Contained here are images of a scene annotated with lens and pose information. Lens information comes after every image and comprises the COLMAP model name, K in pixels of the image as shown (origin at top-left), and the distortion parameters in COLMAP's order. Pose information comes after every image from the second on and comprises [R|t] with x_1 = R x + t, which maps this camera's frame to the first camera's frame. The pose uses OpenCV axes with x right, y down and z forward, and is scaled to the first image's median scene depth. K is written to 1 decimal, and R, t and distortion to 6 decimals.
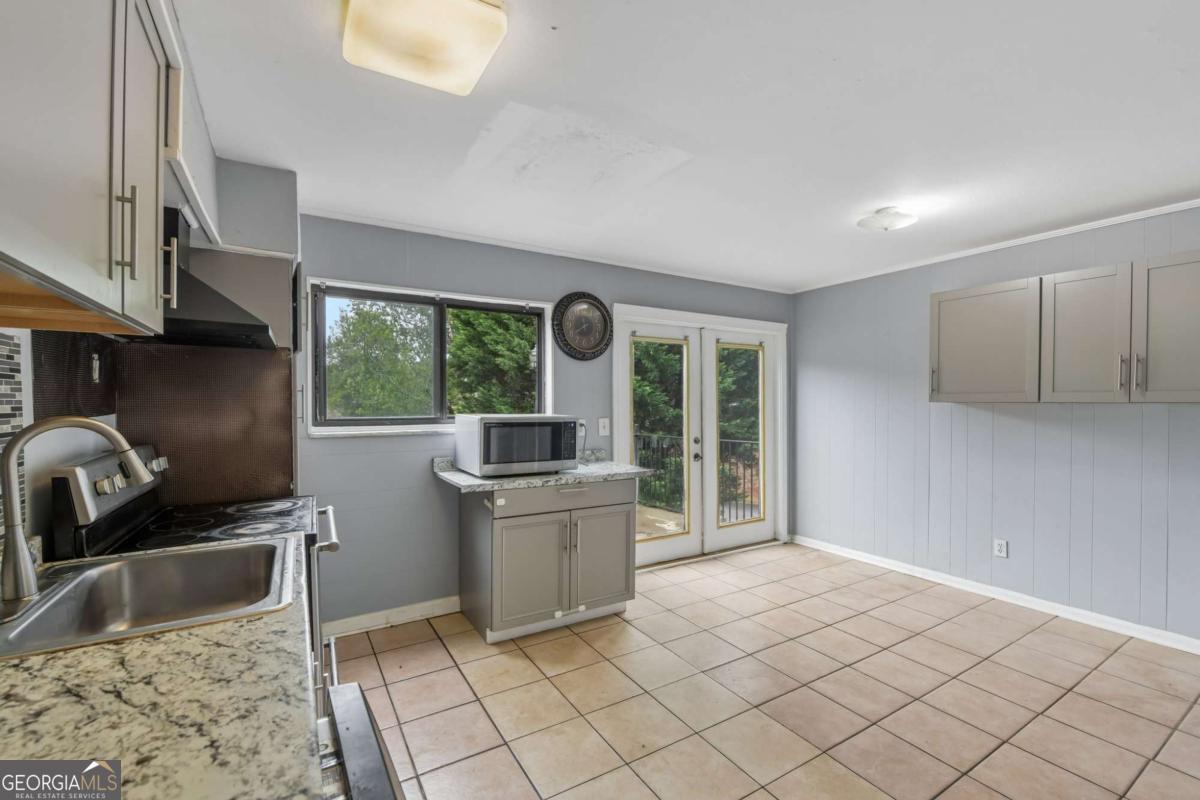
lens RADIAL K [[491.6, 0, 590.8], [0, 491.6, 406.3], [0, 0, 1]] dist [-0.004703, -0.000398]
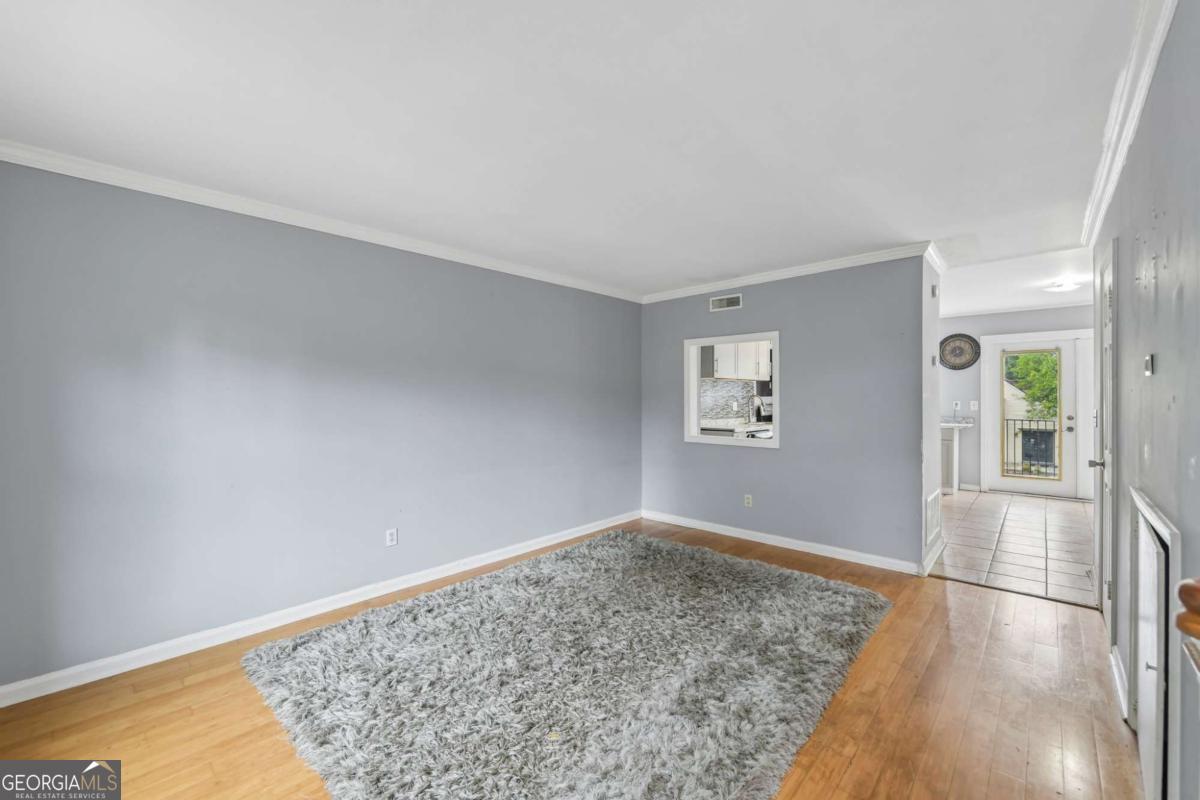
lens RADIAL K [[485.0, 0, 605.2], [0, 485.0, 397.9], [0, 0, 1]] dist [-0.001493, -0.000876]
pose [[0.284180, 0.003240, -0.958766, 1.260276], [-0.007331, 0.999972, 0.001206, 0.020481], [0.958743, 0.006686, 0.284196, -0.756015]]
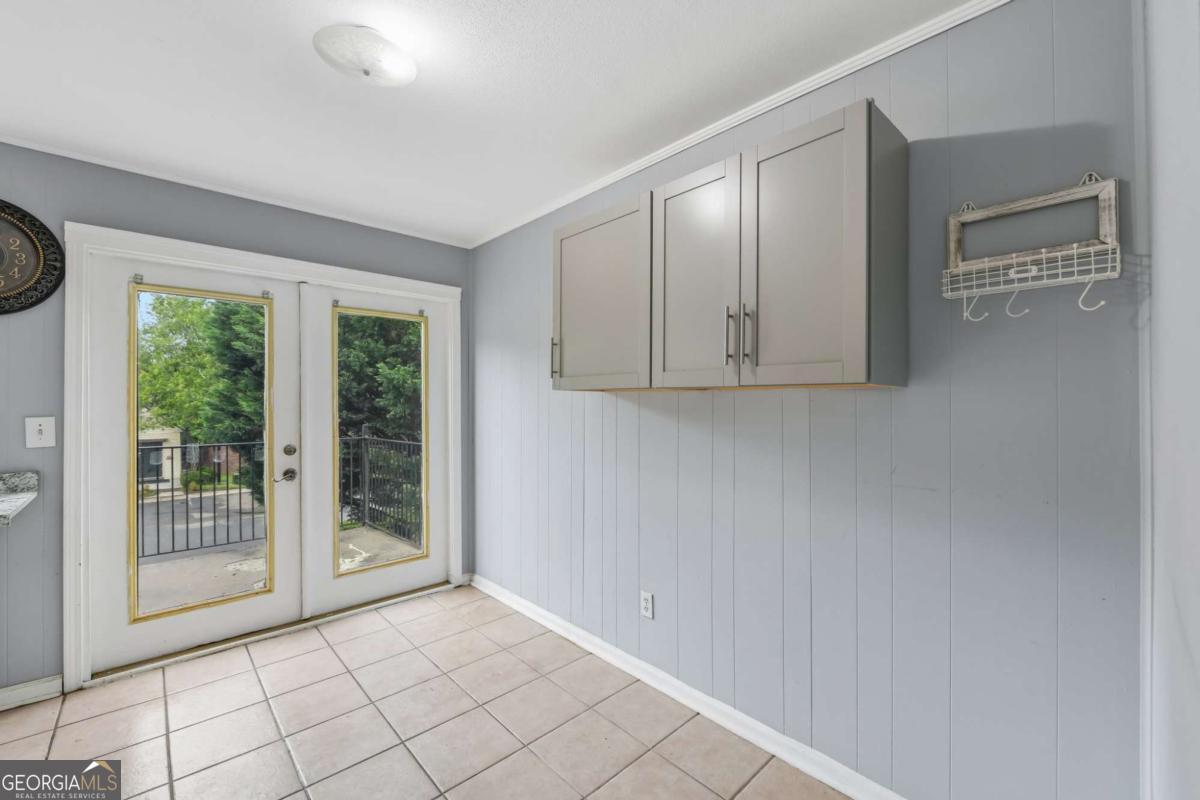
lens RADIAL K [[485.0, 0, 591.1], [0, 485.0, 397.4], [0, 0, 1]] dist [-0.001493, -0.000876]
pose [[0.980283, 0.000369, 0.197596, 0.515645], [0.002529, 0.999893, -0.014415, 0.009384], [-0.197581, 0.014630, 0.980177, 0.288700]]
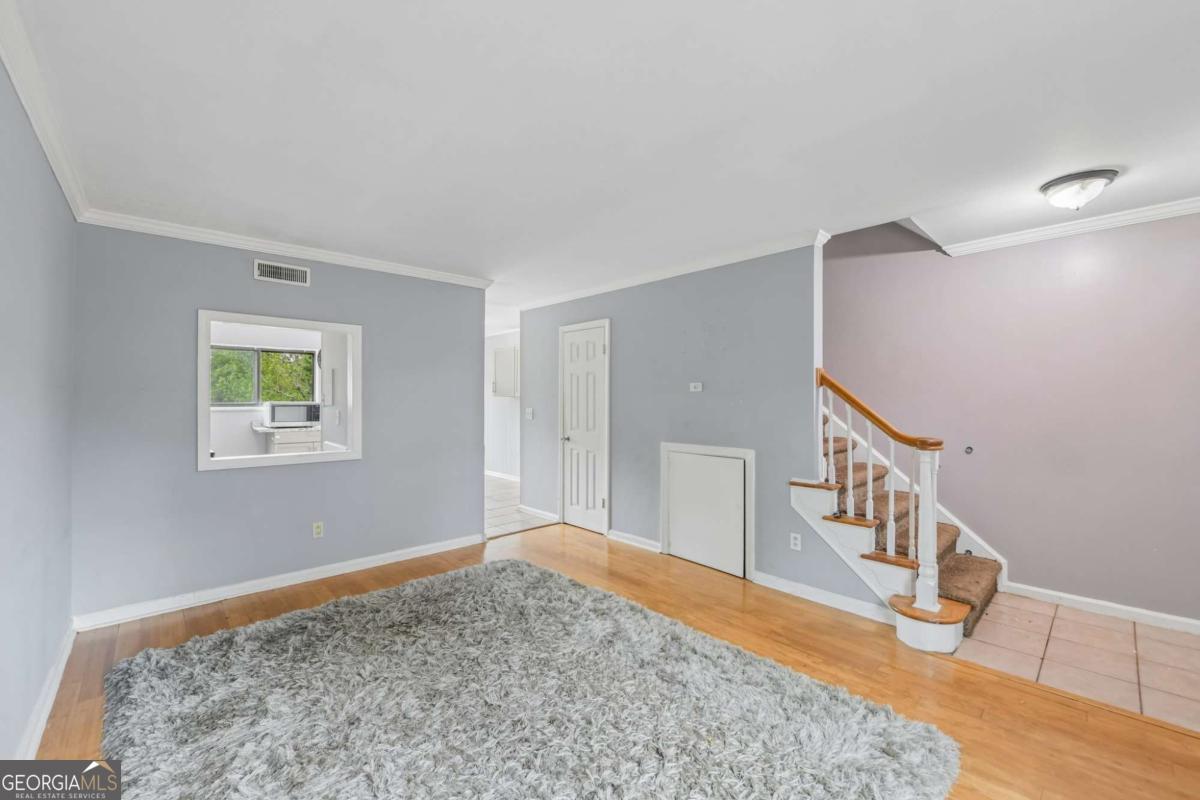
lens RADIAL K [[485.0, 0, 603.7], [0, 485.0, 401.3], [0, 0, 1]] dist [-0.001493, -0.000876]
pose [[0.979238, 0.001972, 0.202705, 0.606546], [-0.000290, 0.999965, -0.008329, 0.026196], [-0.202714, 0.008098, 0.979204, -1.109643]]
